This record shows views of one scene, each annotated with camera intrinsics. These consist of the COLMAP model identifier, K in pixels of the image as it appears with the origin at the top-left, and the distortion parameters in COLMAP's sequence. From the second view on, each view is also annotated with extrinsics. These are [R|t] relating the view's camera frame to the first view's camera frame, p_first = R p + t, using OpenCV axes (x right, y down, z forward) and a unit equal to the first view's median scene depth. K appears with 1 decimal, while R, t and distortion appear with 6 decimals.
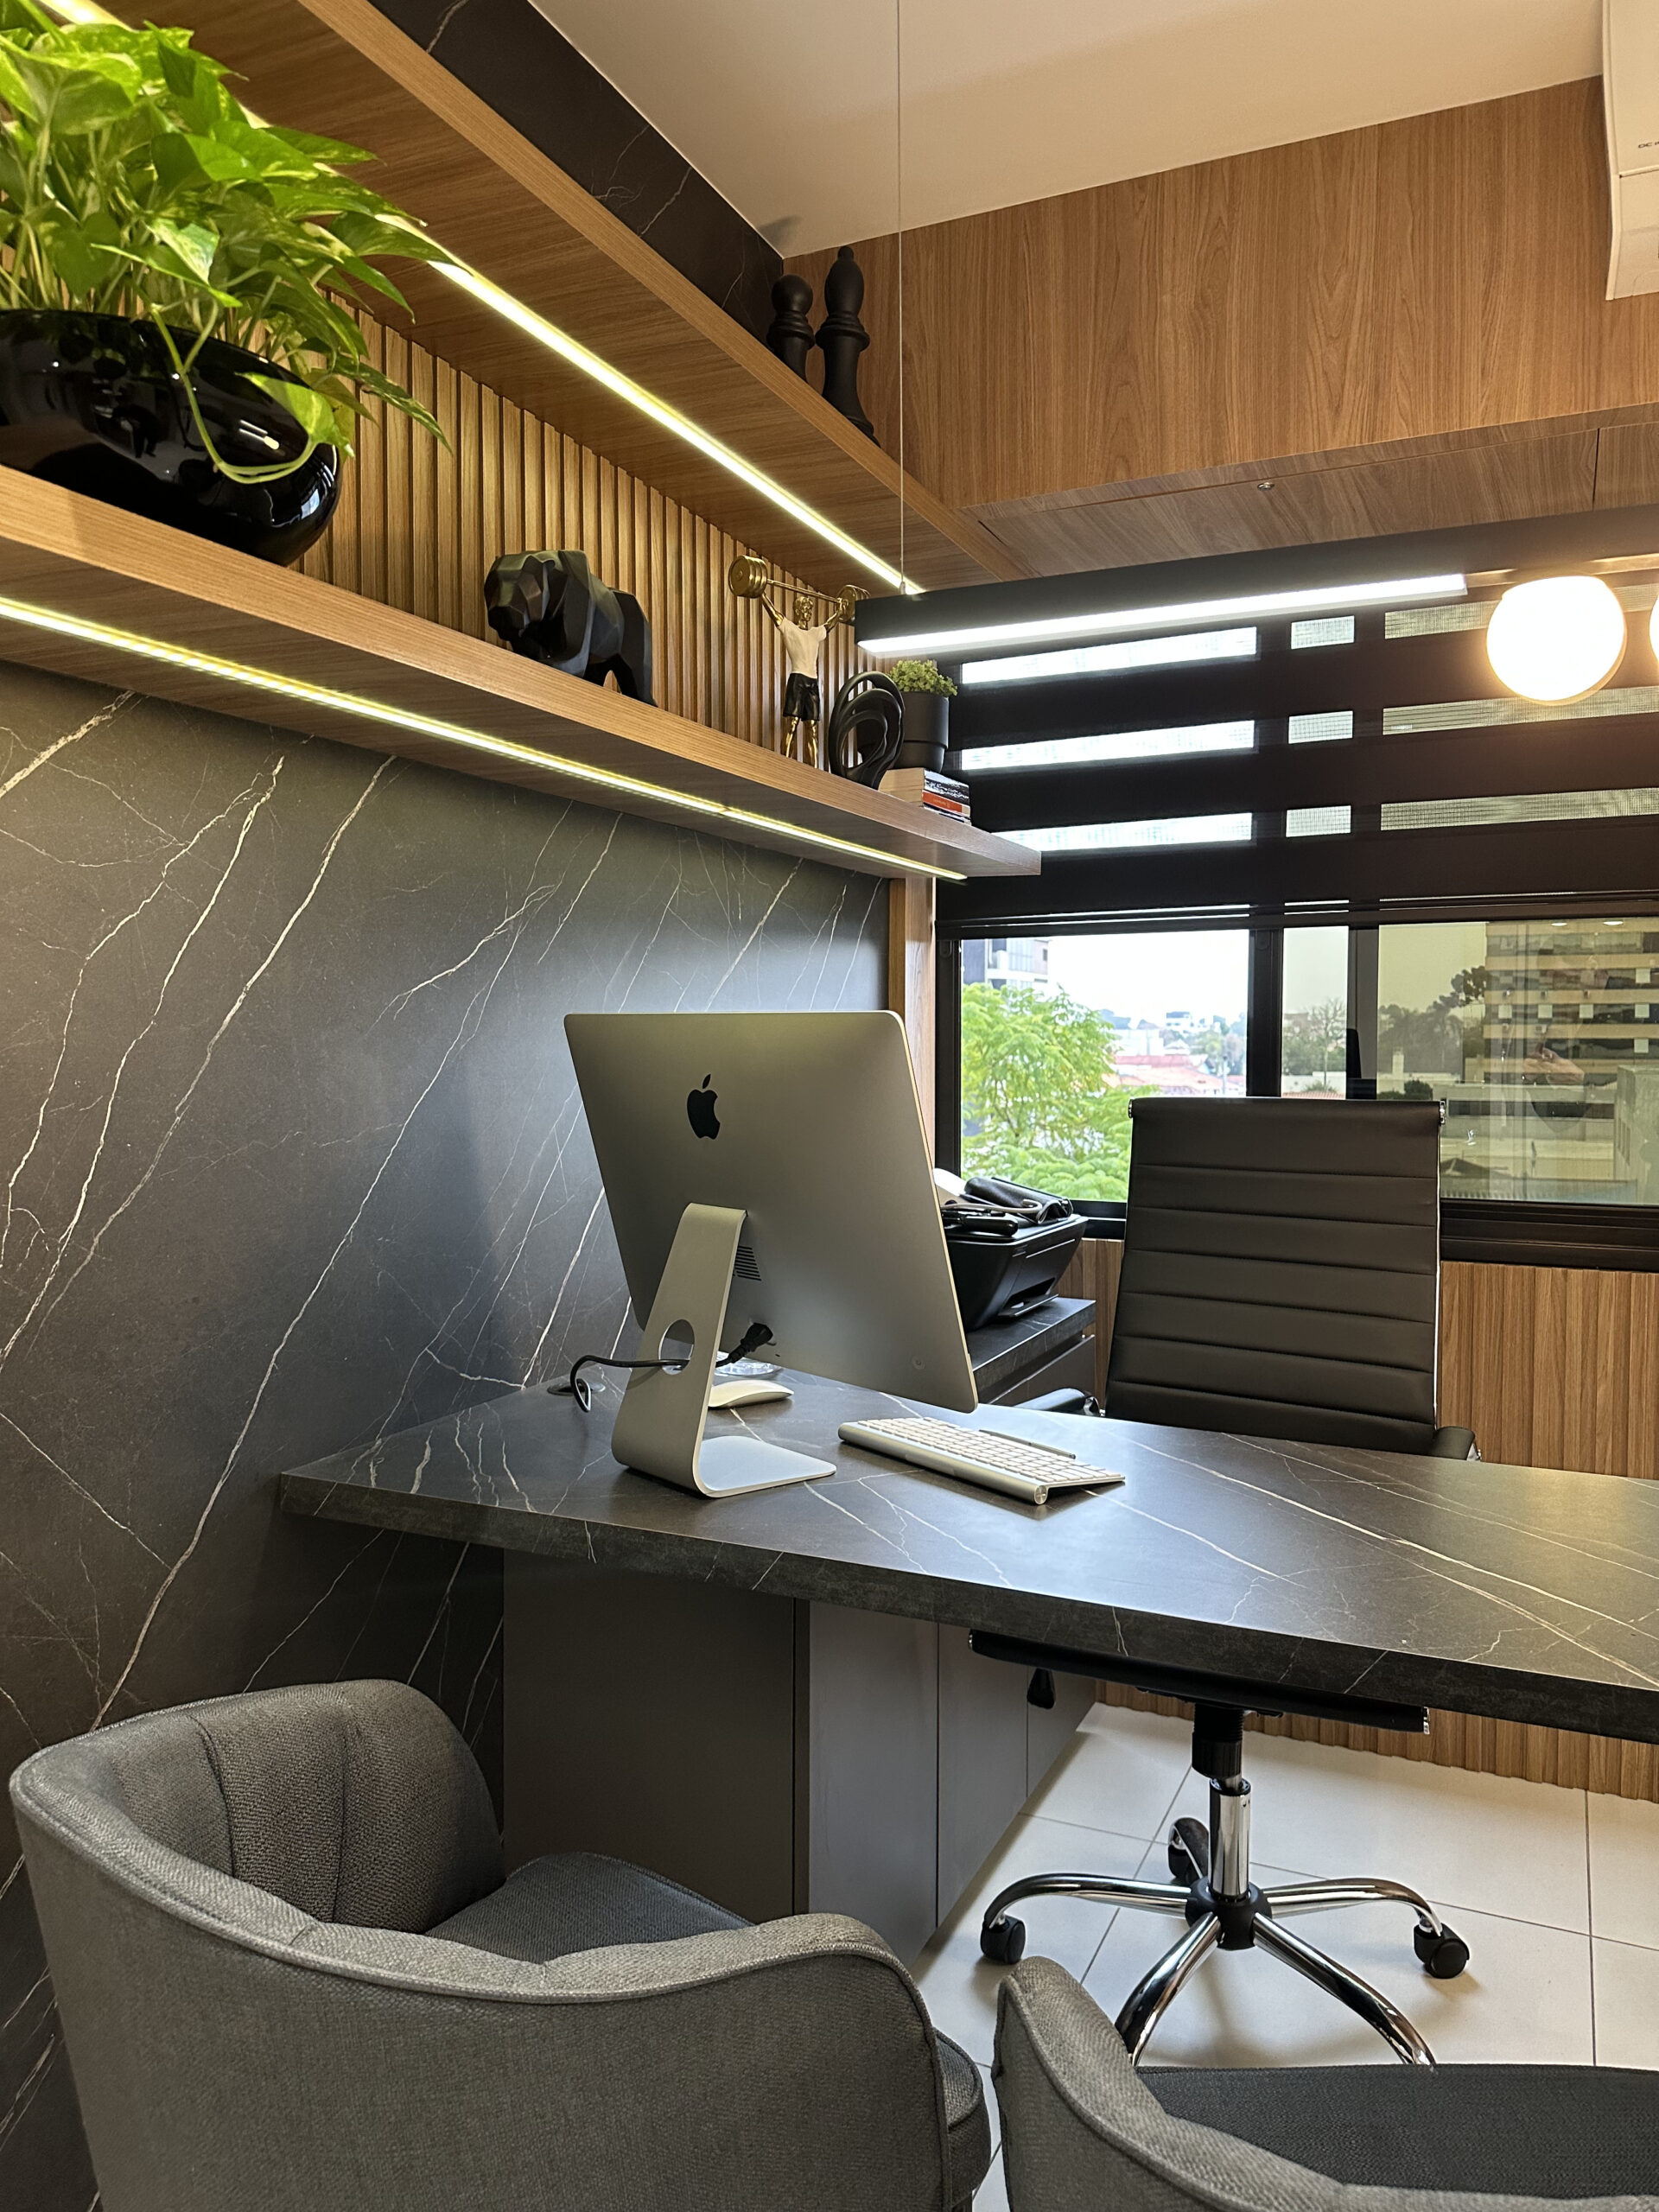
lens RADIAL K [[1525.5, 0, 827.2], [0, 1525.5, 1057.6], [0, 0, 1]] dist [0.069158, -0.090398]
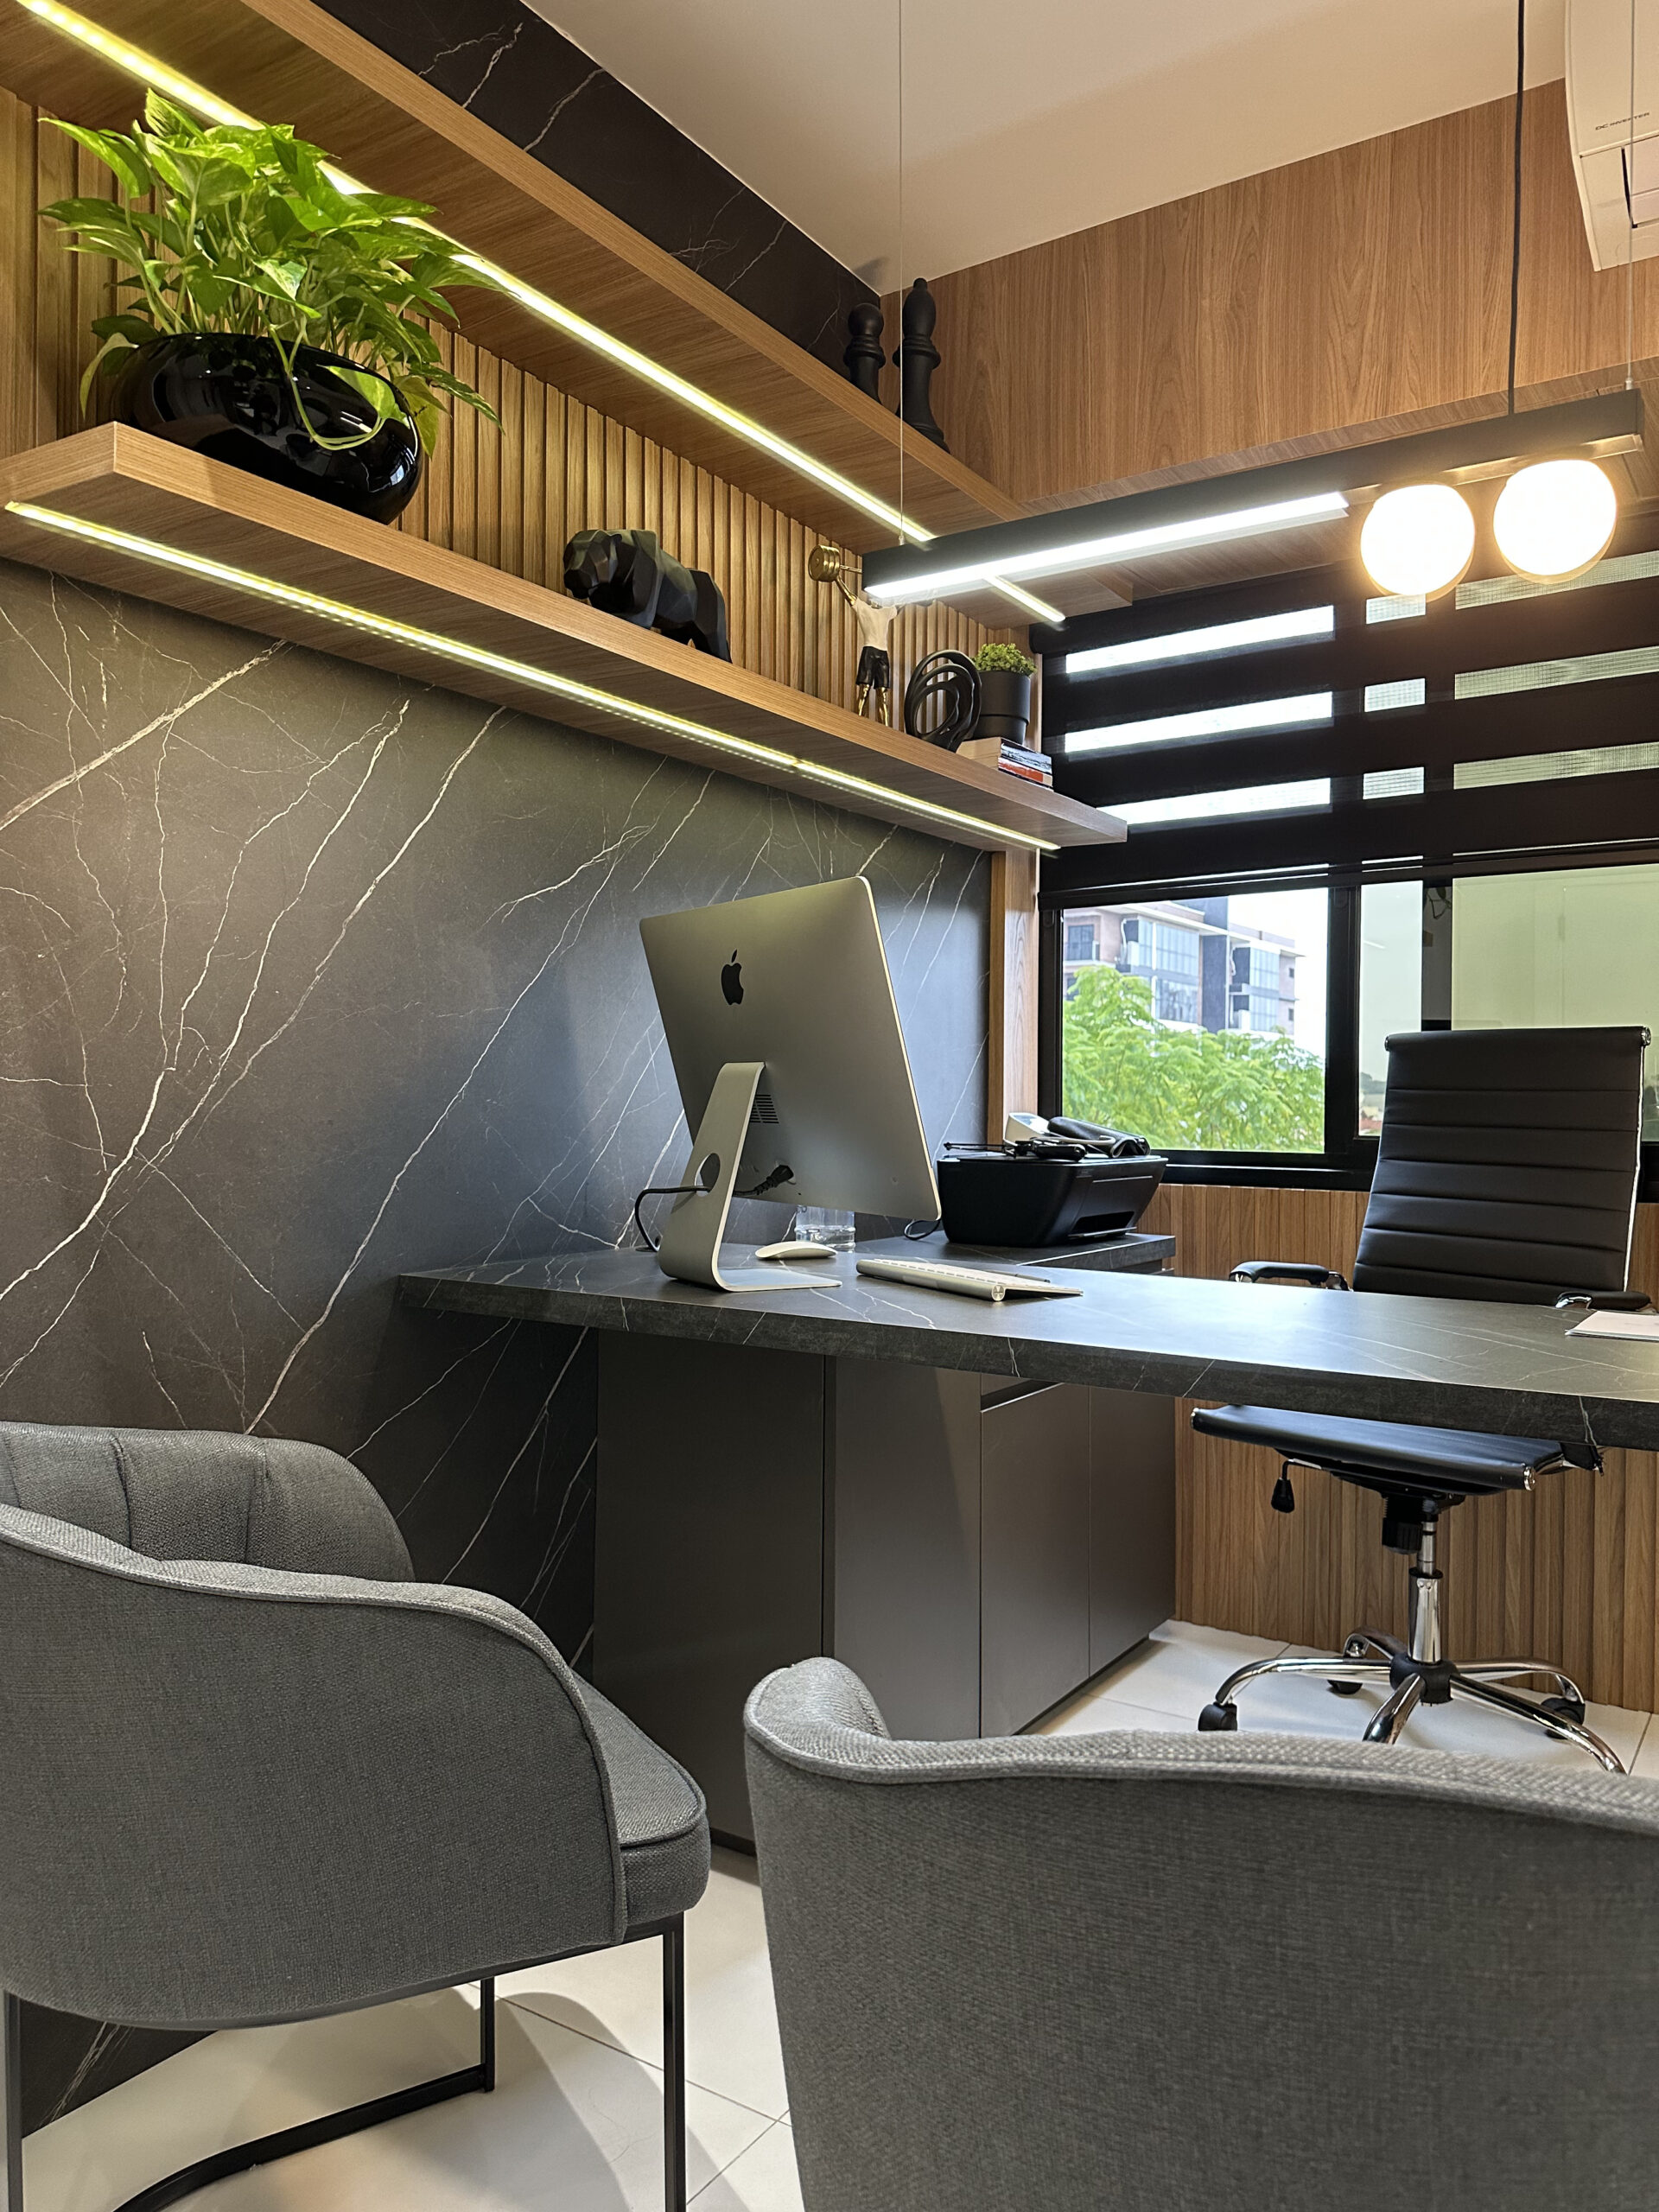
lens RADIAL K [[1588.5, 0, 885.0], [0, 1588.5, 1109.5], [0, 0, 1]] dist [0.091810, -0.125045]
pose [[0.988869, 0.003312, -0.148753, 0.190884], [-0.008773, 0.999311, -0.036067, 0.153694], [0.148531, 0.036971, 0.988216, -0.187020]]
